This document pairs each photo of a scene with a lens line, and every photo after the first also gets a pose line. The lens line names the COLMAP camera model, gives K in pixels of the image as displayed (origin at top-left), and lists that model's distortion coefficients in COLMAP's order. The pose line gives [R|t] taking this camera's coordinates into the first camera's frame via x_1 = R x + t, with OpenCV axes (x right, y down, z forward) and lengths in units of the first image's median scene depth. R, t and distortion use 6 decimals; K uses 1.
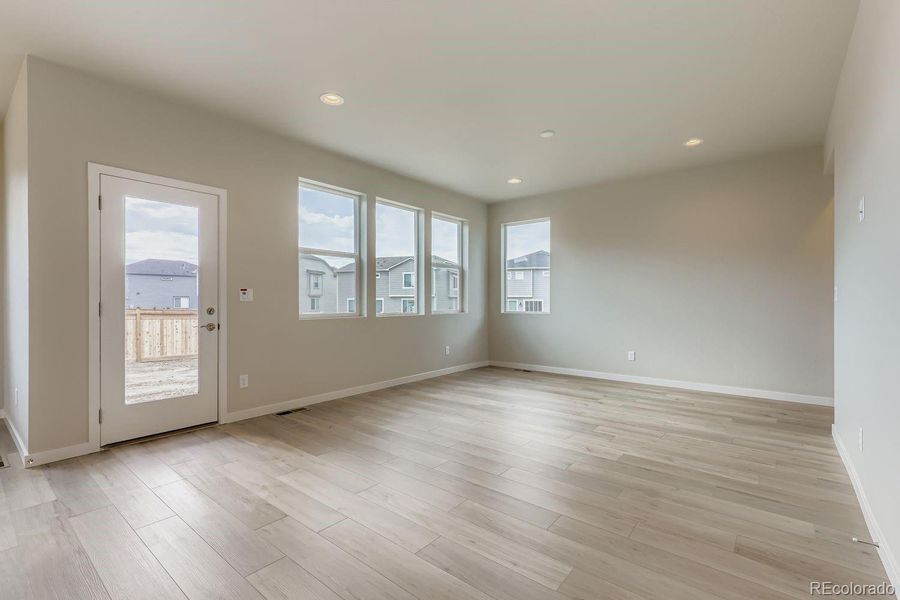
lens RADIAL K [[406.7, 0, 450.6], [0, 406.7, 302.6], [0, 0, 1]] dist [0.006841, -0.000601]
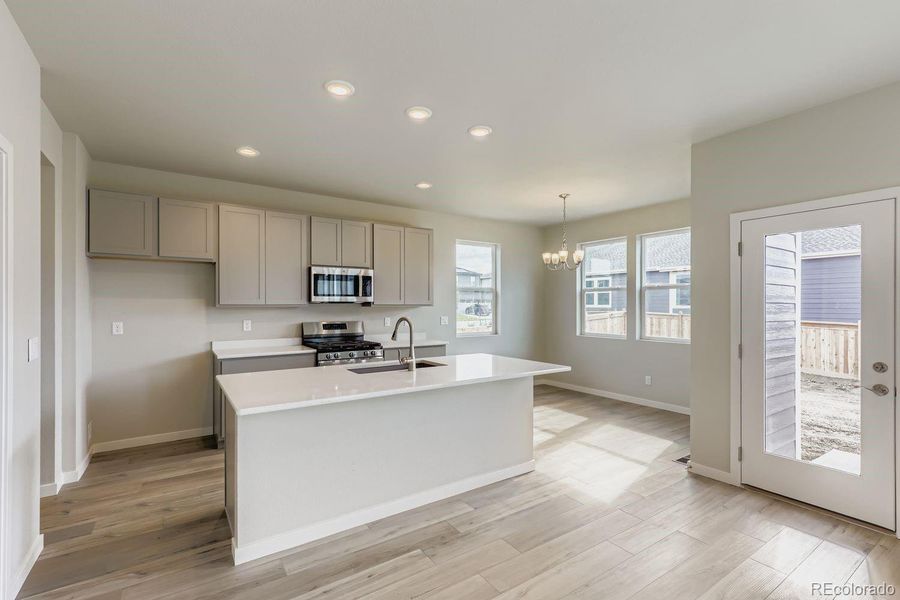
lens RADIAL K [[406.7, 0, 448.7], [0, 406.7, 305.3], [0, 0, 1]] dist [0.006841, -0.000601]
pose [[-0.289559, 0.001246, -0.957159, 0.290423], [-0.004935, 0.999984, 0.002795, -0.081639], [0.957147, 0.005533, -0.289548, 0.482219]]
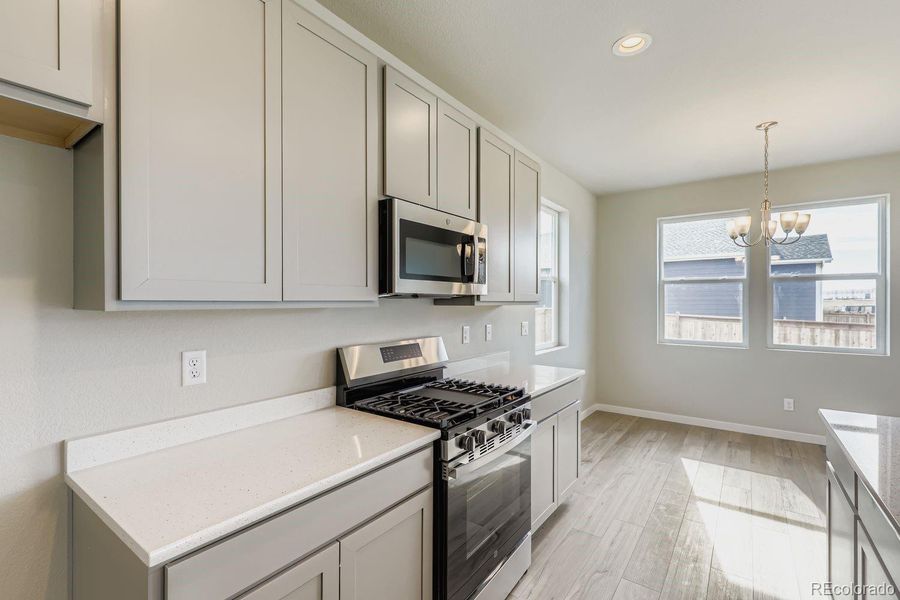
lens RADIAL K [[406.7, 0, 447.2], [0, 406.7, 300.2], [0, 0, 1]] dist [0.006841, -0.000601]
pose [[0.053548, -0.001980, -0.998563, -0.319903], [-0.006752, 0.999974, -0.002345, -0.078678], [0.998542, 0.006868, 0.053533, -0.248715]]
